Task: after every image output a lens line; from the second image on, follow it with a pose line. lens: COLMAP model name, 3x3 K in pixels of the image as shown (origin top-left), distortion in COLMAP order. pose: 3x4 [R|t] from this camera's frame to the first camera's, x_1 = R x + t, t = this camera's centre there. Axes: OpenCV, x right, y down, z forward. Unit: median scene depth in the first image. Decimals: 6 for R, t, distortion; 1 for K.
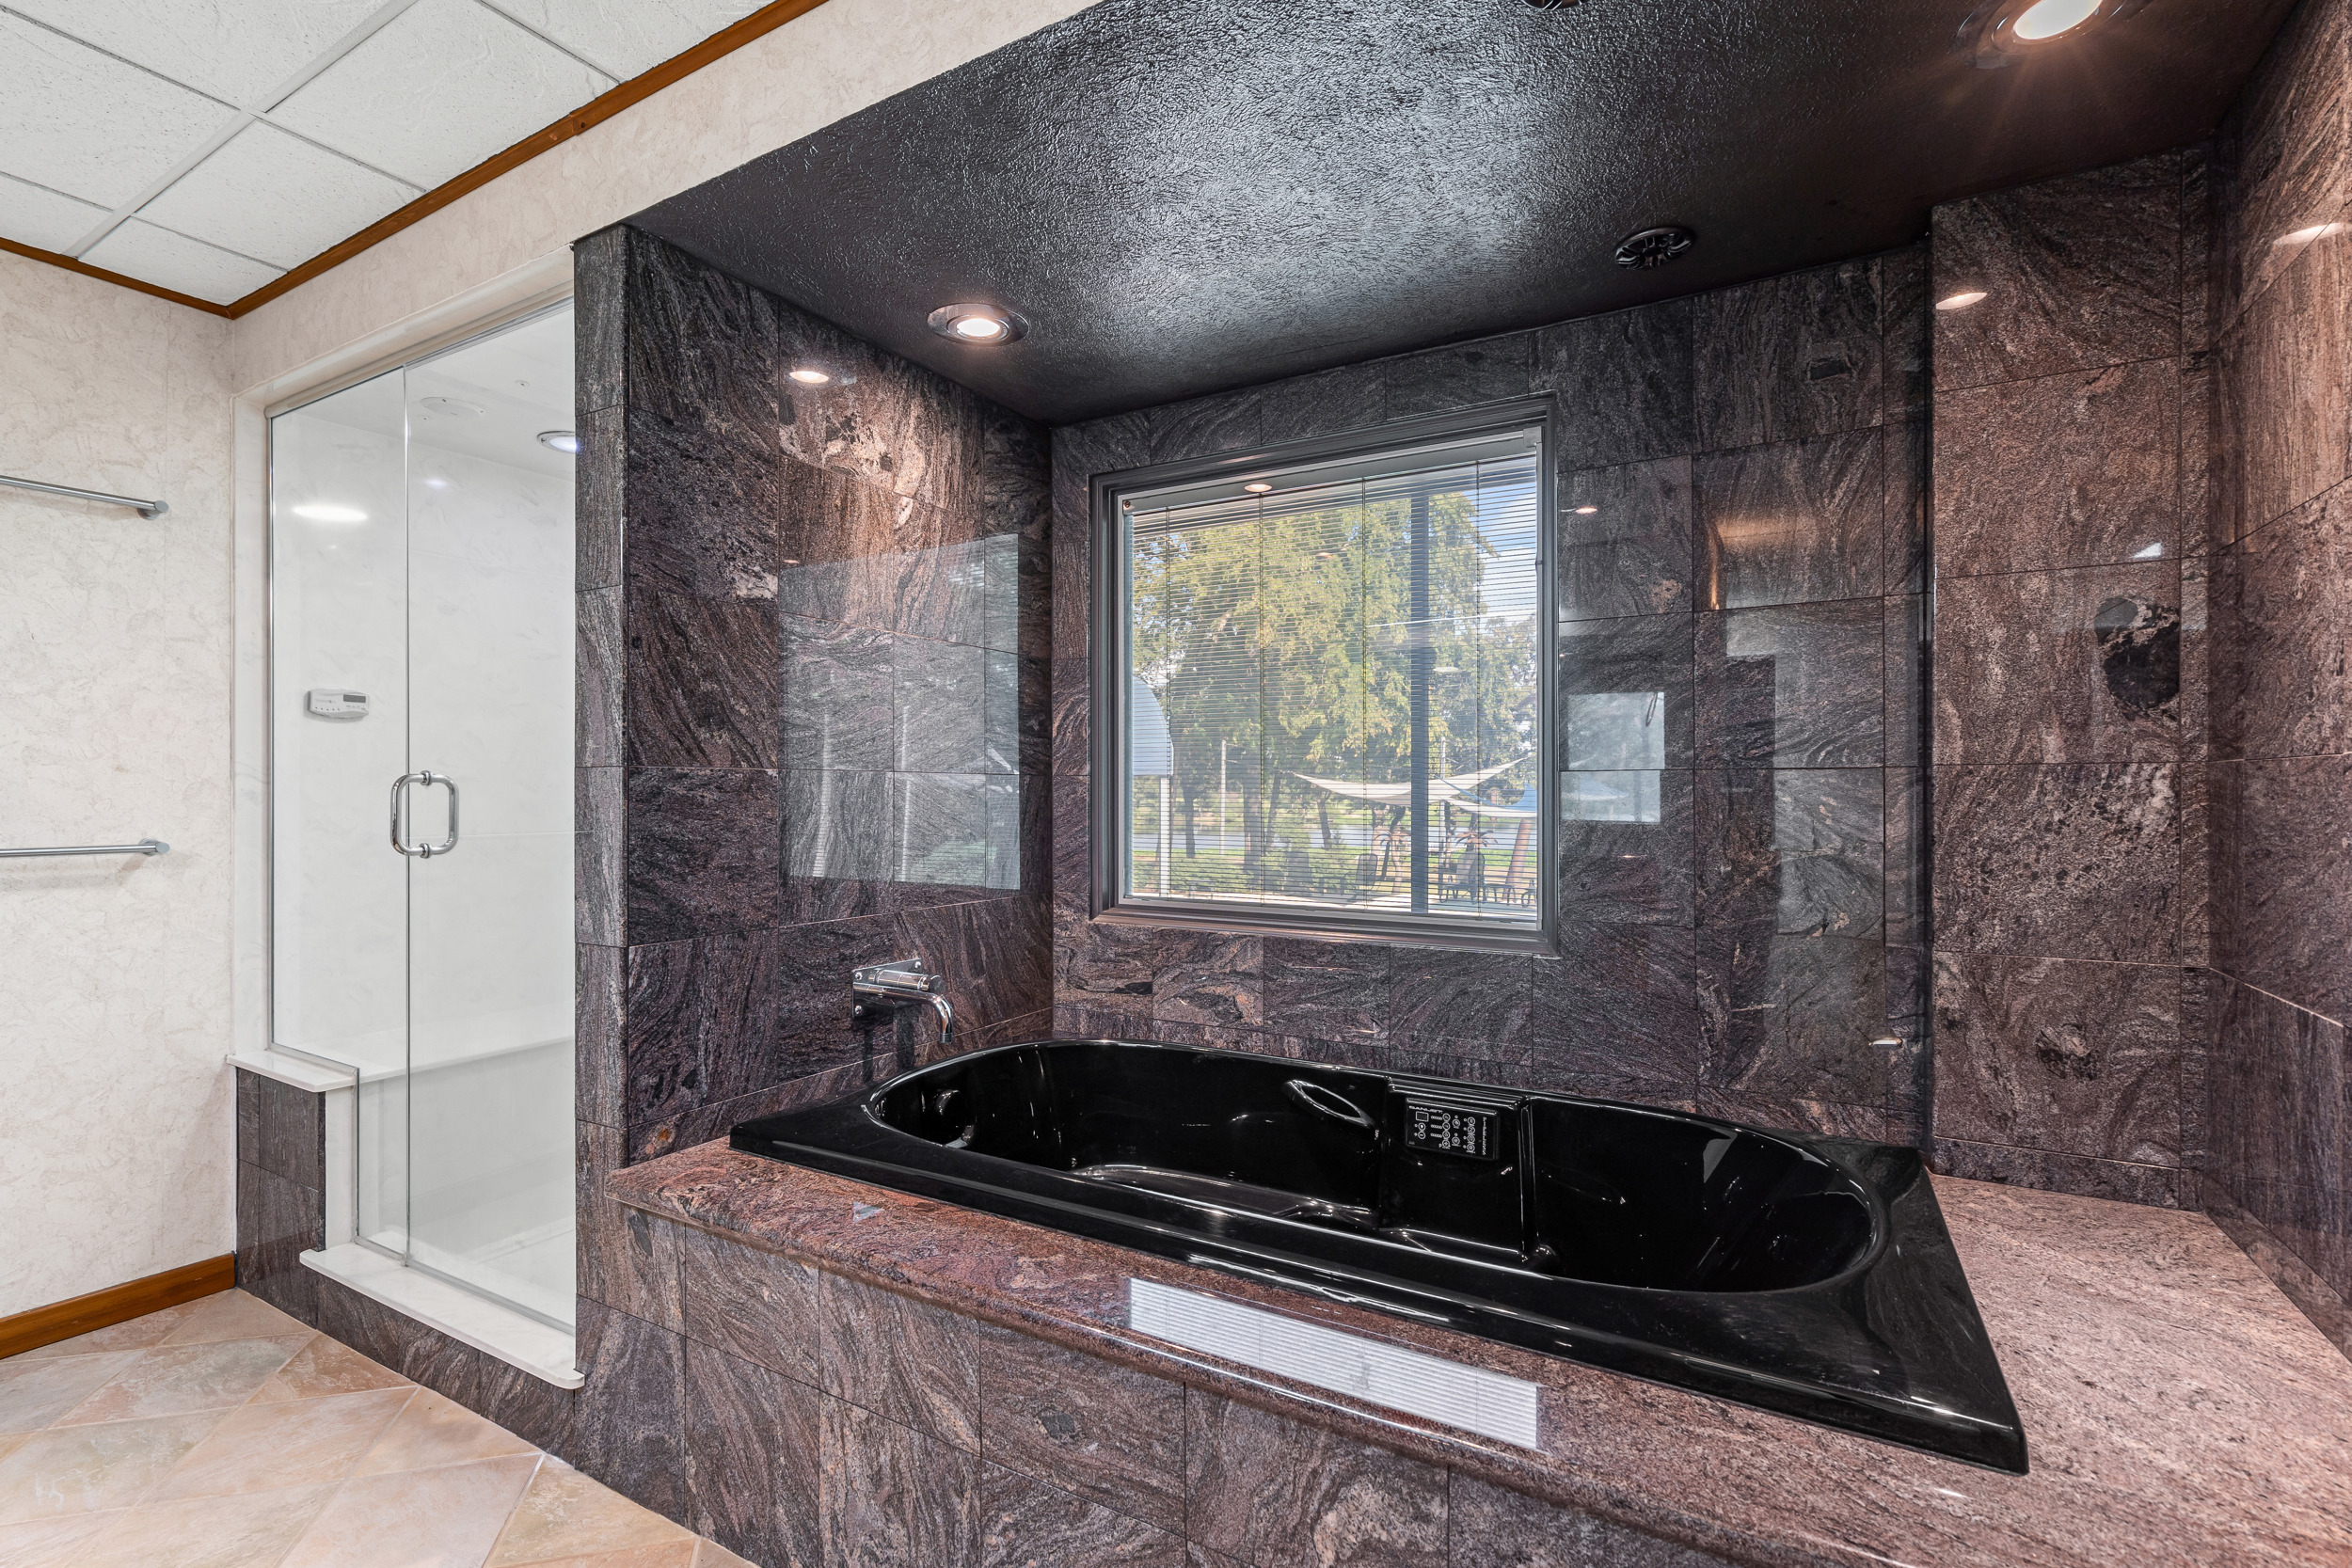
lens RADIAL K [[1075.6, 0, 1167.1], [0, 1075.6, 789.9], [0, 0, 1]] dist [0.001319, 0.000531]
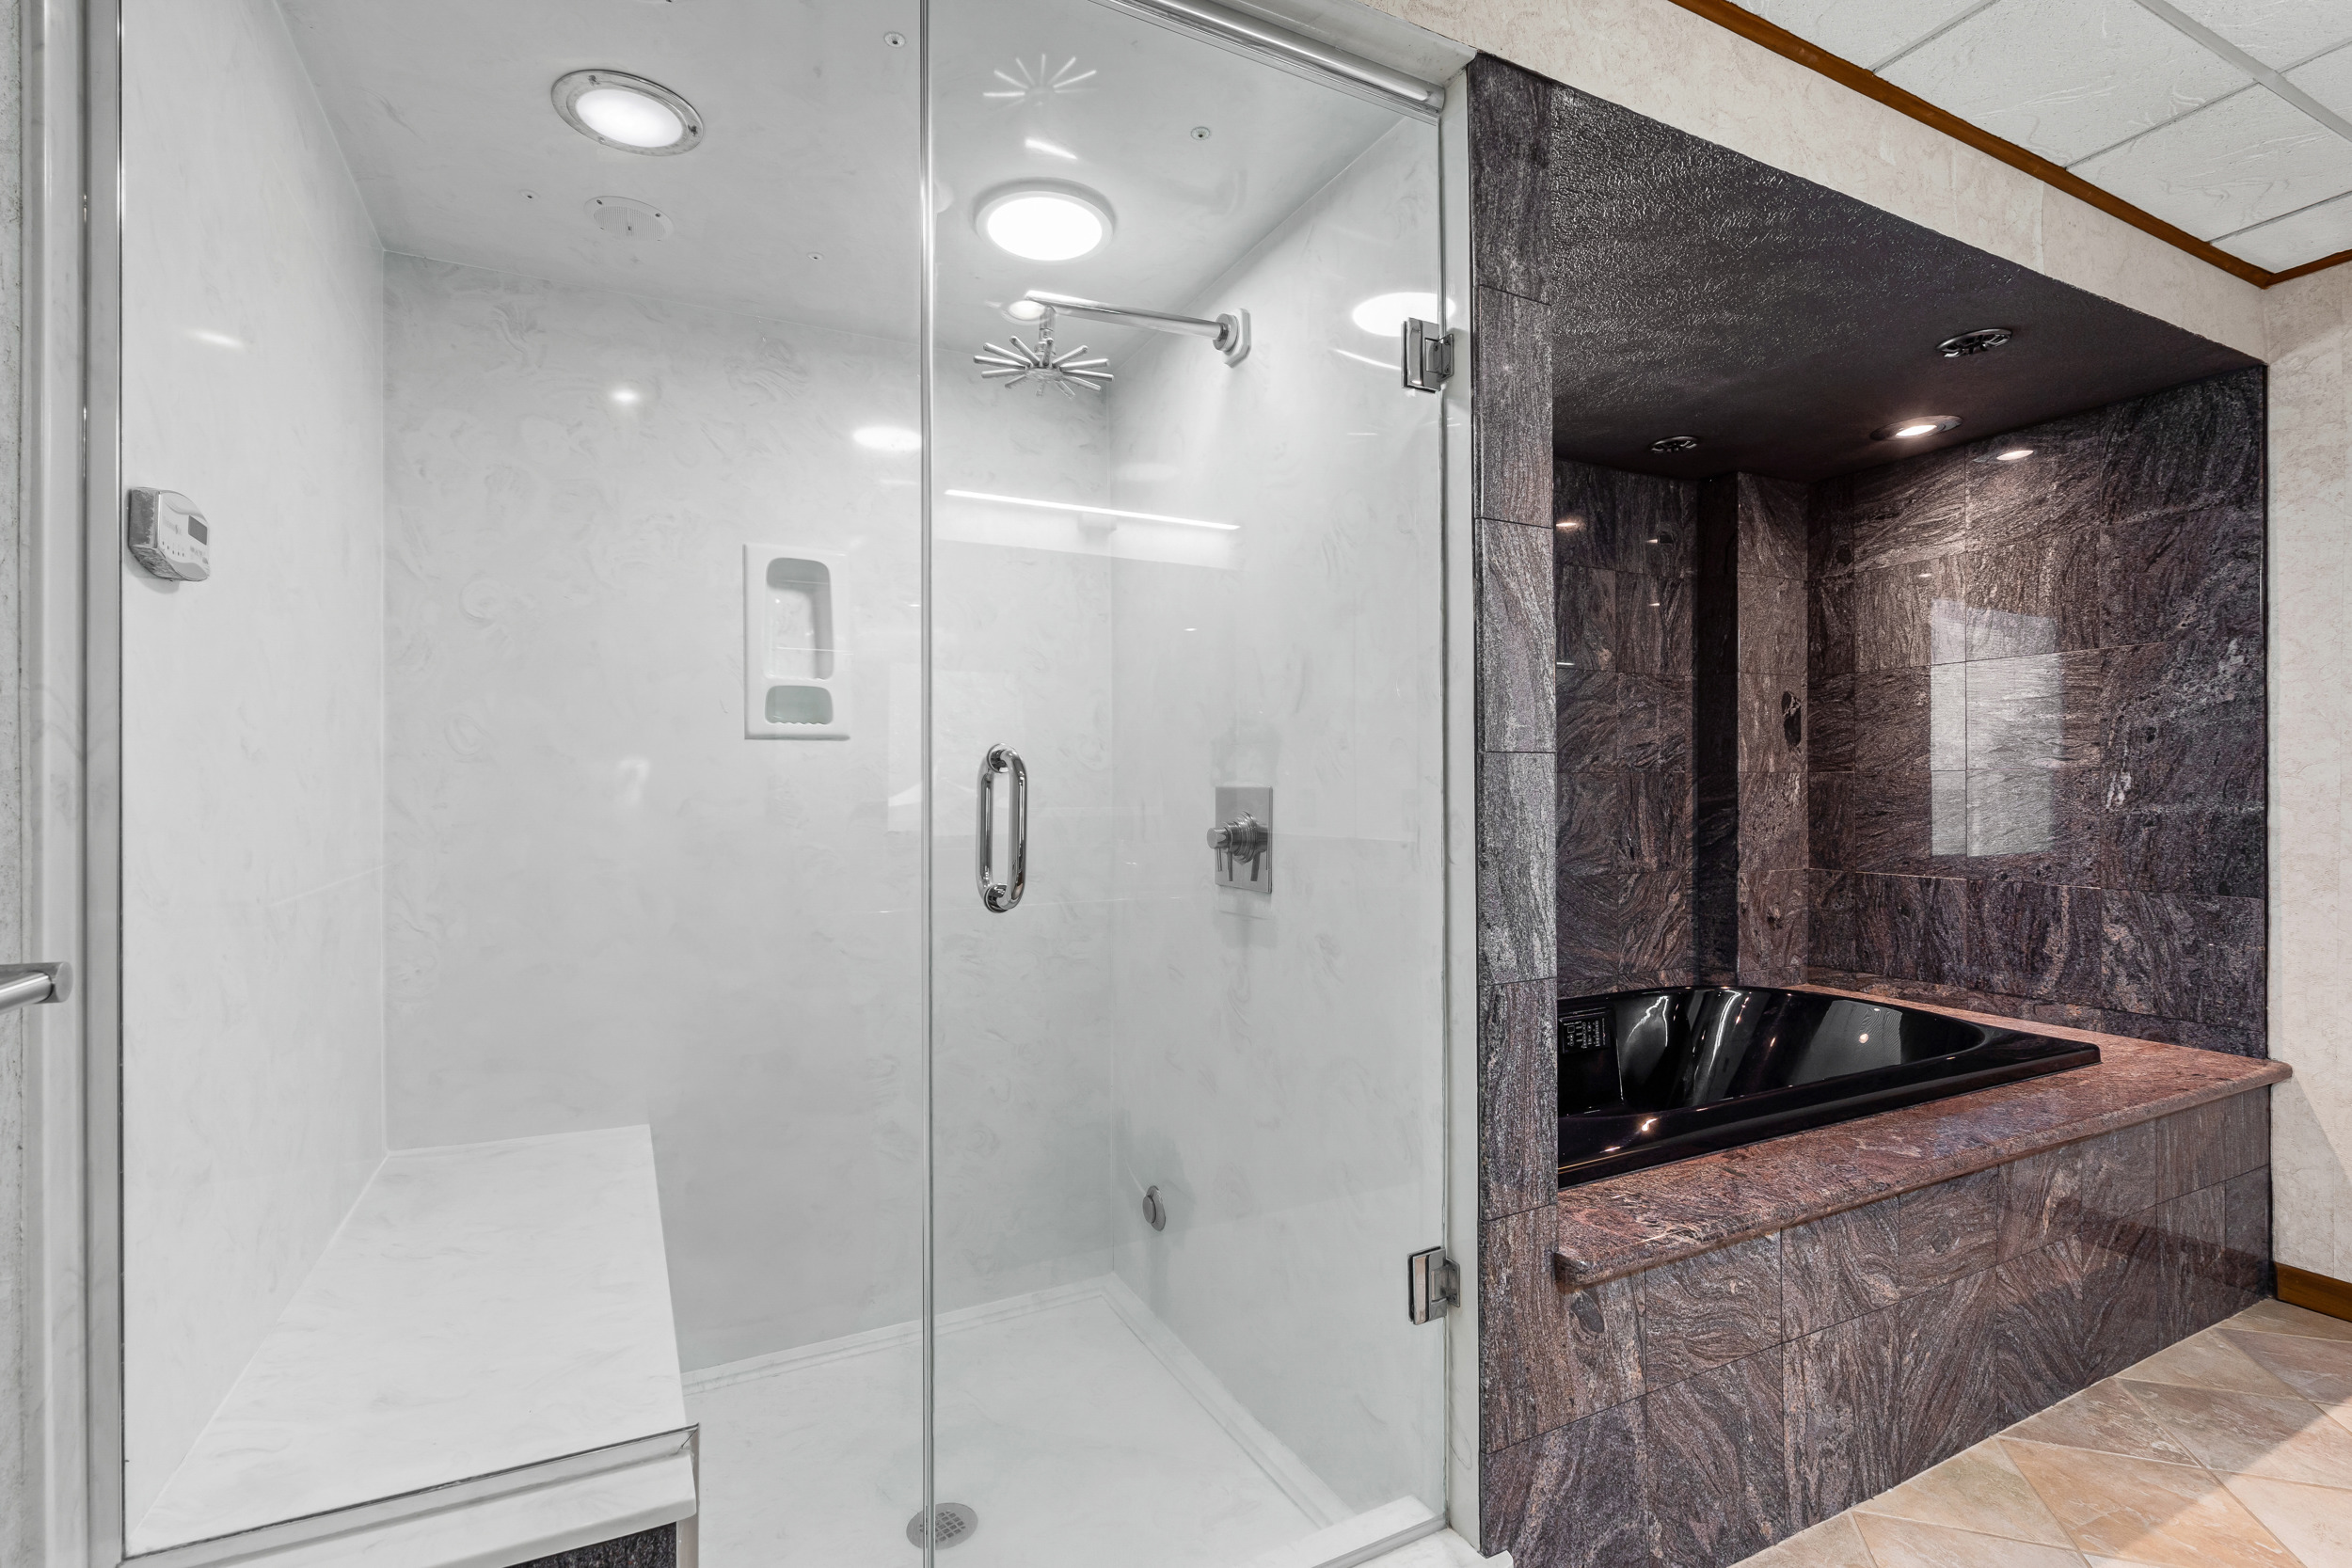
lens RADIAL K [[1075.6, 0, 1166.3], [0, 1075.6, 784.8], [0, 0, 1]] dist [0.001319, 0.000531]
pose [[0.540501, 0.002985, 0.841338, -1.442268], [0.001874, 0.999987, -0.004752, 0.005697], [-0.841341, 0.004145, 0.540488, 0.865899]]
